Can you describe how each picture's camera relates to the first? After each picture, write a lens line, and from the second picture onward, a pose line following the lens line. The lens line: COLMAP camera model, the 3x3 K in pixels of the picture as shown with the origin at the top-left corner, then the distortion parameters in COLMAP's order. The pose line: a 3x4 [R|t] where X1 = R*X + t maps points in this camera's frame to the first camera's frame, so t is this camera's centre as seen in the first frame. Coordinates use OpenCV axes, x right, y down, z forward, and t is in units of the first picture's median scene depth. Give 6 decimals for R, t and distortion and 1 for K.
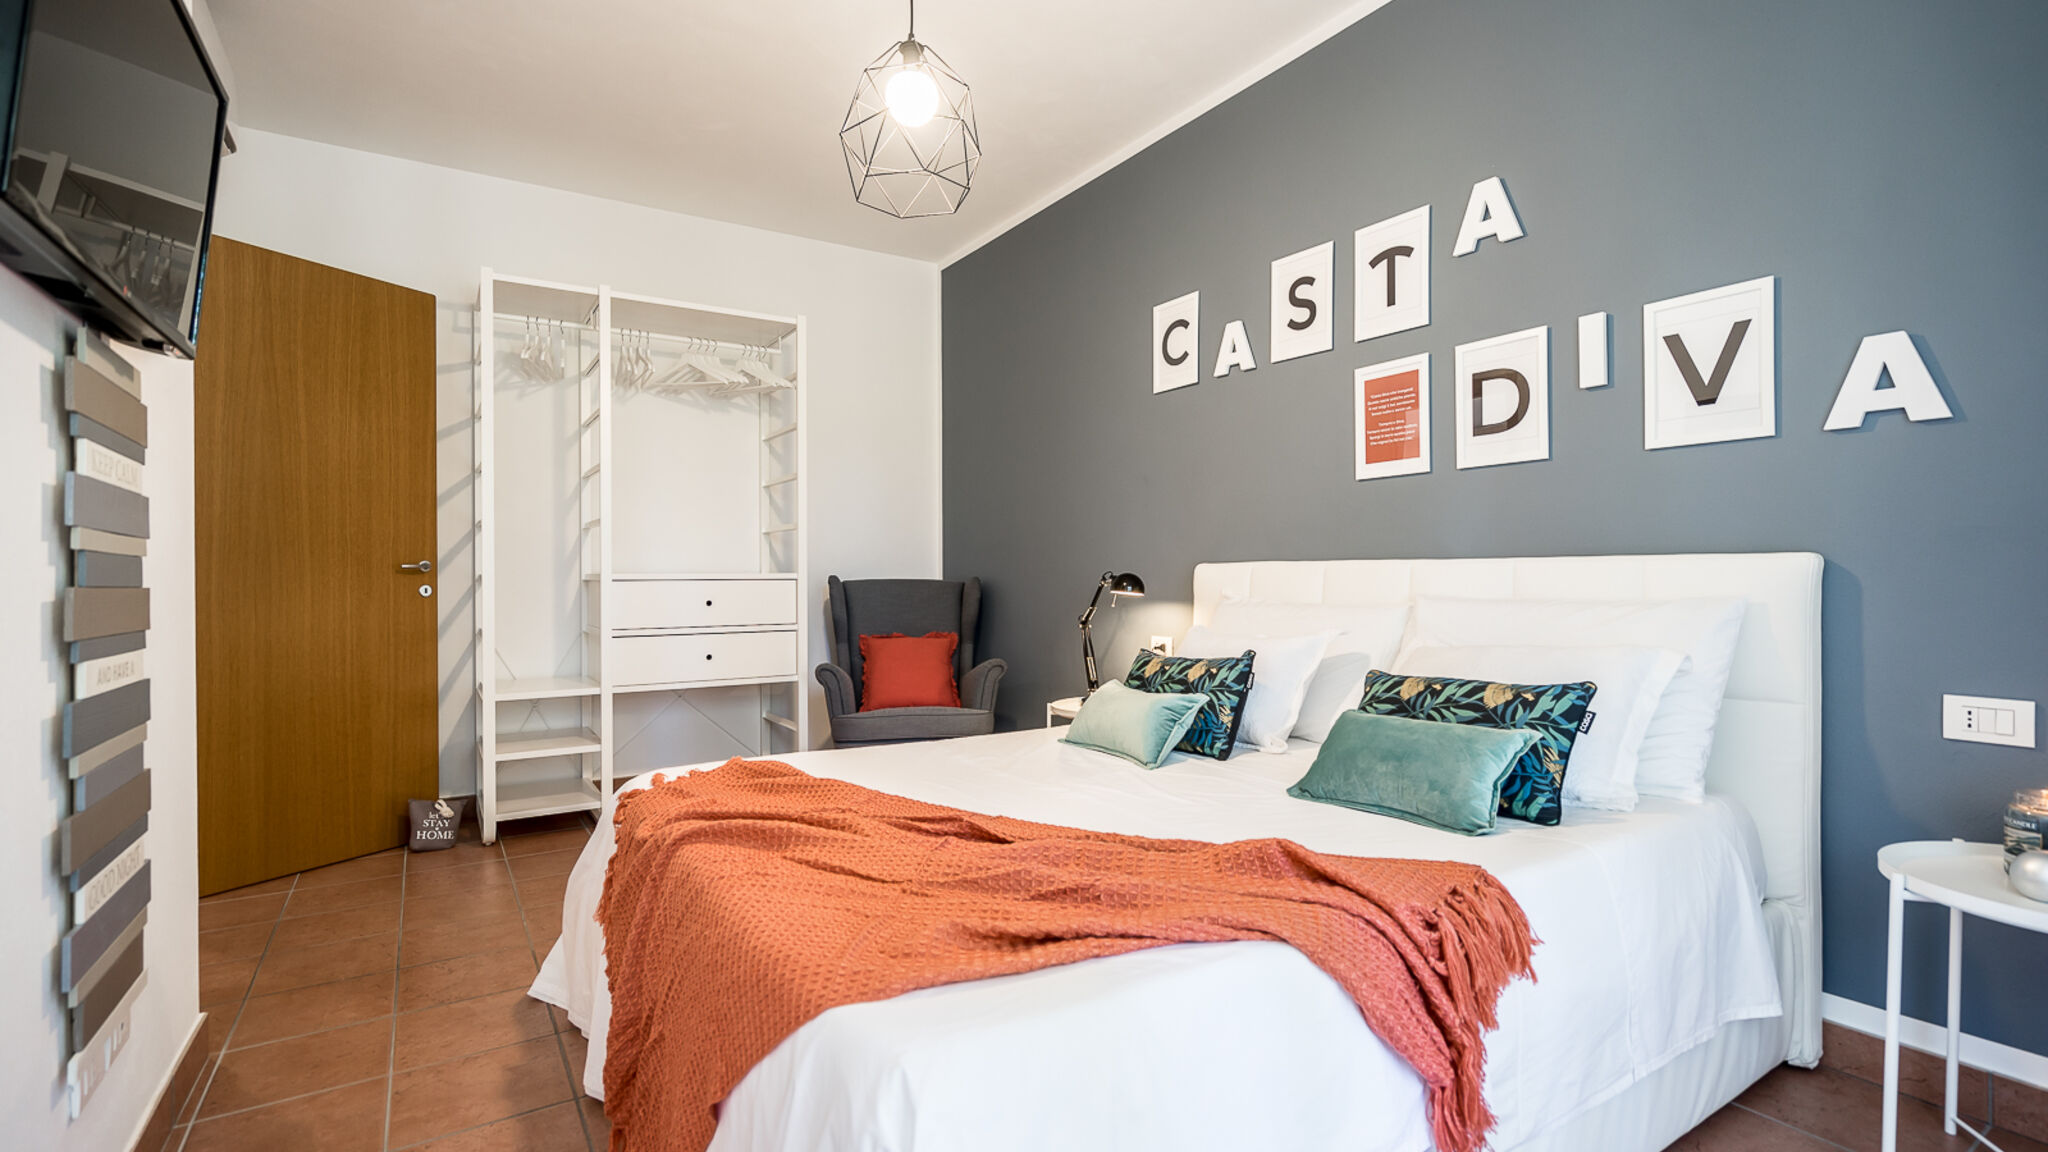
lens RADIAL K [[940.2, 0, 1022.1], [0, 940.2, 582.1], [0, 0, 1]] dist [-0.004189, 0.000515]
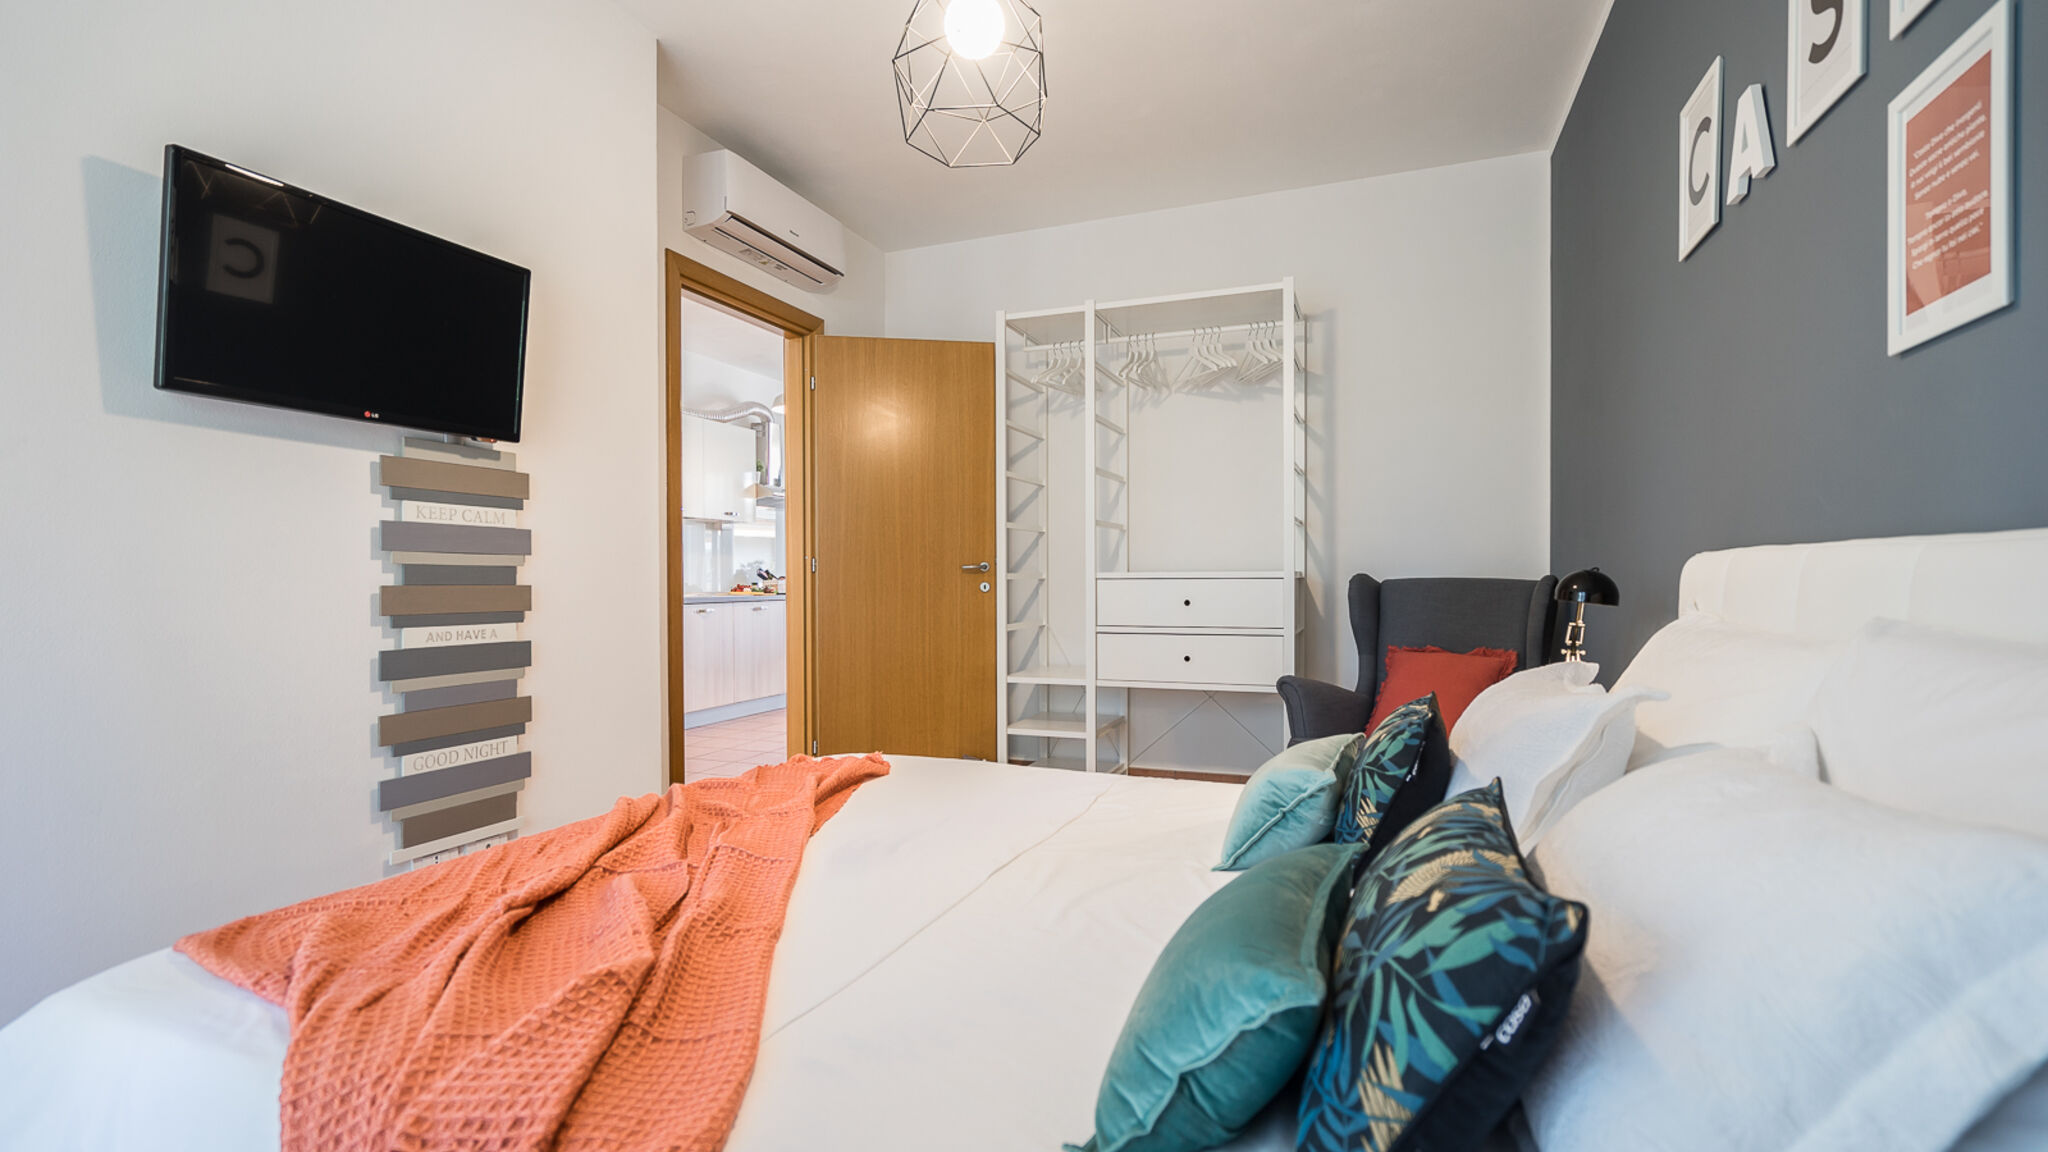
lens RADIAL K [[940.2, 0, 1020.5], [0, 940.2, 581.8], [0, 0, 1]] dist [-0.004189, 0.000515]
pose [[0.568122, 0.005479, -0.822926, 0.469454], [-0.001954, 0.999984, 0.005309, -0.004592], [0.822942, -0.001408, 0.568124, 0.404119]]
